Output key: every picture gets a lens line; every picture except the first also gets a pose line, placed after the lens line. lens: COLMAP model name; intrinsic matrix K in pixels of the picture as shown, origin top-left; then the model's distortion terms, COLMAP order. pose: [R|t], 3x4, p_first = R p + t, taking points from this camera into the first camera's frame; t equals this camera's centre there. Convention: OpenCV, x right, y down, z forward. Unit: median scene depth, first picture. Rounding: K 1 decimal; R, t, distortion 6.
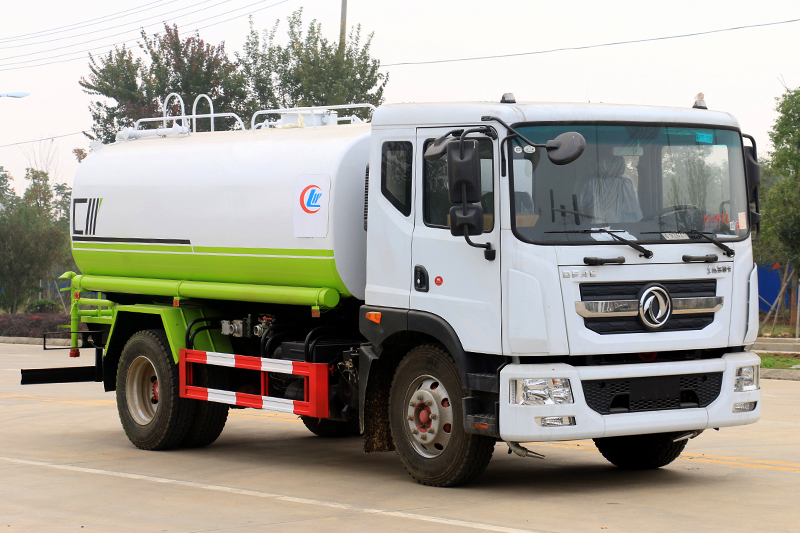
lens RADIAL K [[2290.4, 0, 400.0], [0, 2290.4, 266.5], [0, 0, 1]] dist [0.012102, 0.014848]
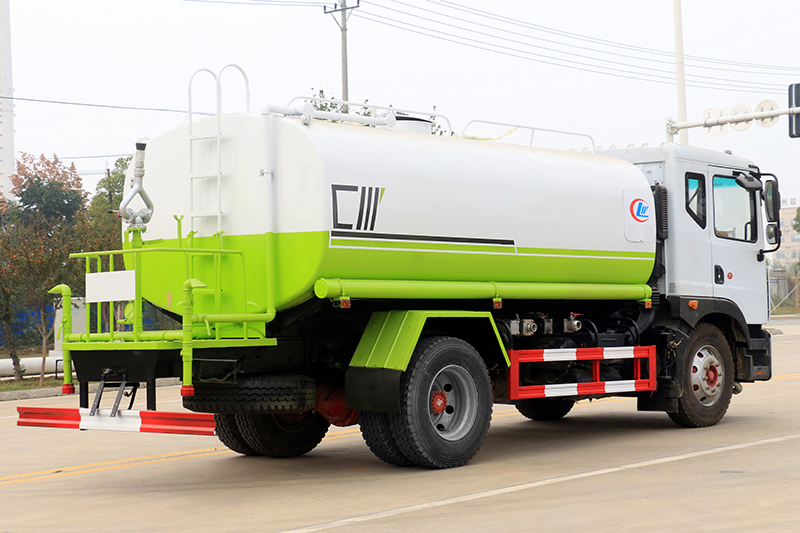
lens RADIAL K [[1470.5, 0, 400.0], [0, 1470.5, 266.5], [0, 0, 1]] dist [0.001050, 0.075997]
pose [[-0.192571, 0.033486, 0.980712, -0.730080], [0.035156, 0.999011, -0.027208, 0.015816], [-0.980653, 0.029238, -0.193558, 1.206410]]
